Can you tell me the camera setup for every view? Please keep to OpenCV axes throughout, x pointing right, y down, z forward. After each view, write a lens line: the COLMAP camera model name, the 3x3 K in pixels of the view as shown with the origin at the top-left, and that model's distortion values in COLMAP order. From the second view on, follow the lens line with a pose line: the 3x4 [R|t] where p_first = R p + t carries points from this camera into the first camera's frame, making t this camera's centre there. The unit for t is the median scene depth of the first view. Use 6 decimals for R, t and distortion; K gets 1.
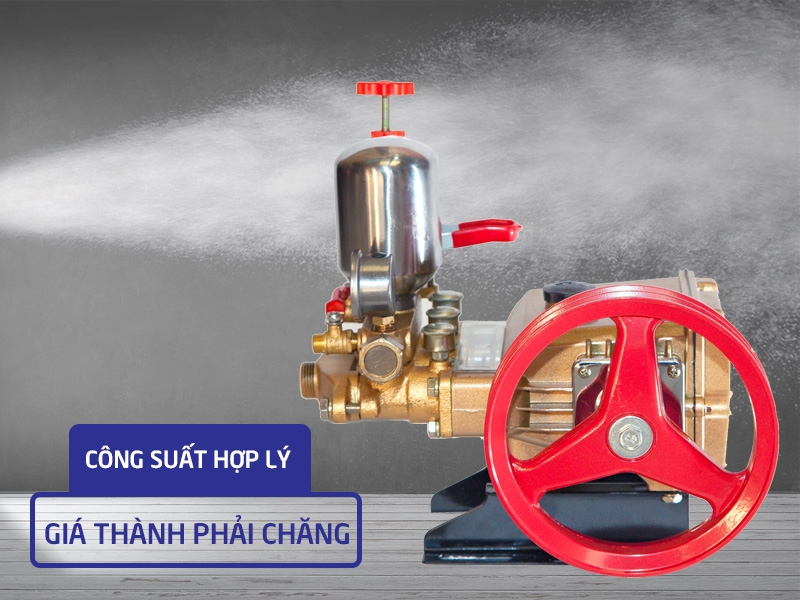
lens RADIAL K [[4677.3, 0, 400.0], [0, 4677.3, 300.0], [0, 0, 1]] dist [0.024038, -3.155966]
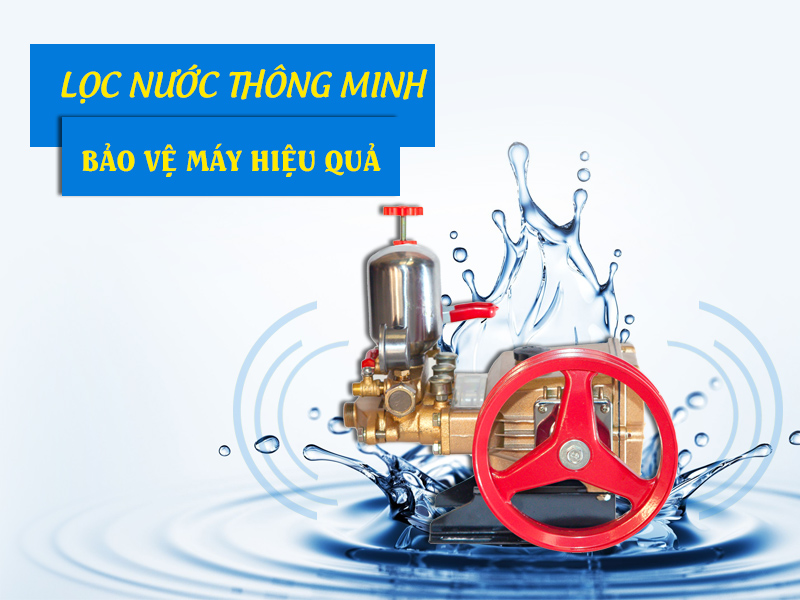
lens RADIAL K [[3693.8, 0, 400.0], [0, 3693.8, 300.0], [0, 0, 1]] dist [-0.166577, 0.144067]
pose [[0.999993, 0.000136, -0.003728, 0.000085], [-0.000192, 0.999889, -0.014929, -0.001094], [0.003726, 0.014930, 0.999882, -0.130029]]
